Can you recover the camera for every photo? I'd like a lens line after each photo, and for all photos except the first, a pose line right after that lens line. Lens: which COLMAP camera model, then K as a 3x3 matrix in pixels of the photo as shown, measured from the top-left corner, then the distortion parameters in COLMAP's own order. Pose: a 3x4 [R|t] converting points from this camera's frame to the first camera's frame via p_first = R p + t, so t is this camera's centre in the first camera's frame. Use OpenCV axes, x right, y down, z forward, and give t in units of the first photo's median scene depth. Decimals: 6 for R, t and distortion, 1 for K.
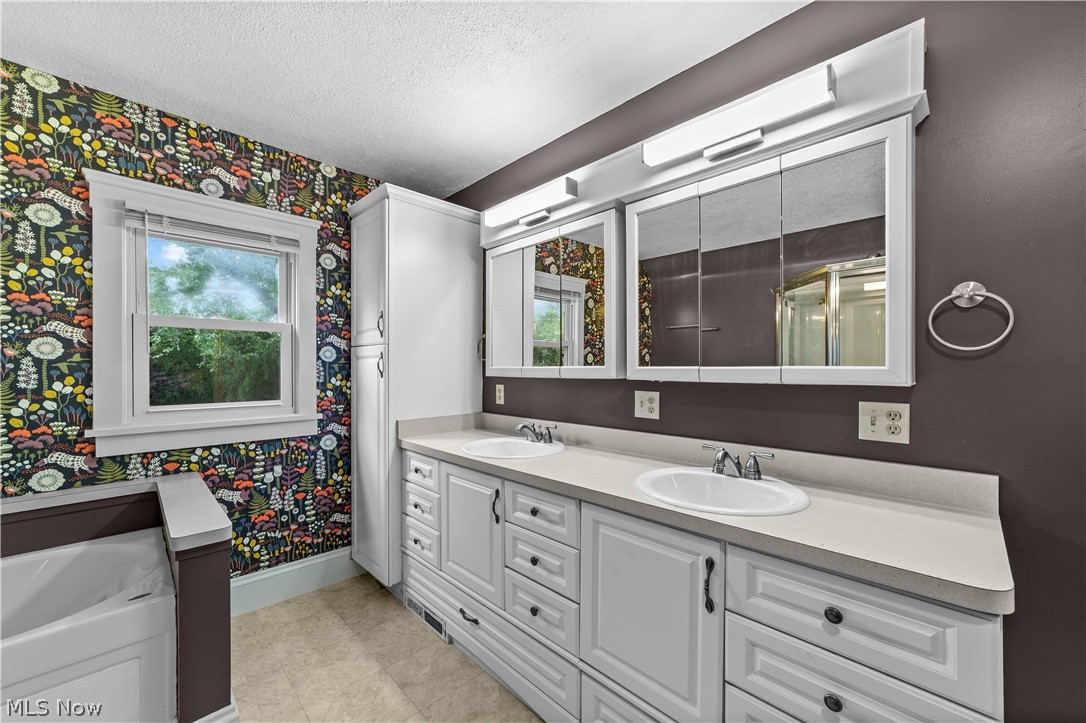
lens RADIAL K [[423.1, 0, 545.0], [0, 423.1, 367.5], [0, 0, 1]] dist [-0.016650, 0.006531]
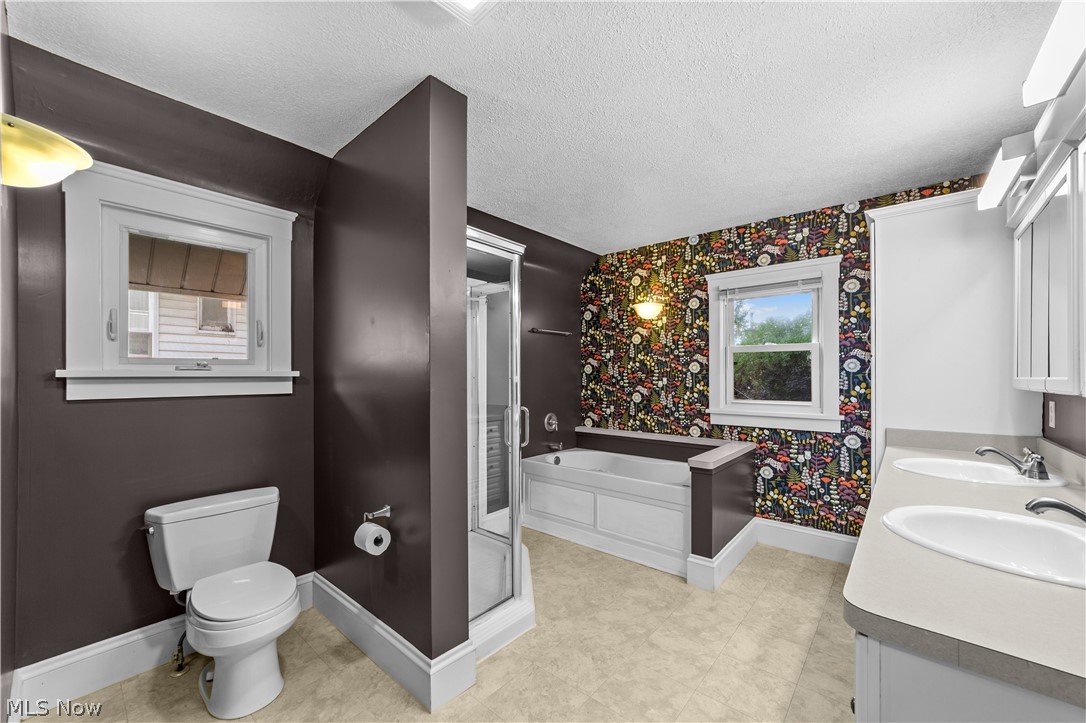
lens RADIAL K [[423.1, 0, 540.1], [0, 423.1, 371.2], [0, 0, 1]] dist [-0.016650, 0.006531]
pose [[0.075028, -0.011624, -0.997114, 0.638357], [-0.001754, 0.999929, -0.011789, -0.001301], [0.997180, 0.002634, 0.075002, 0.062222]]
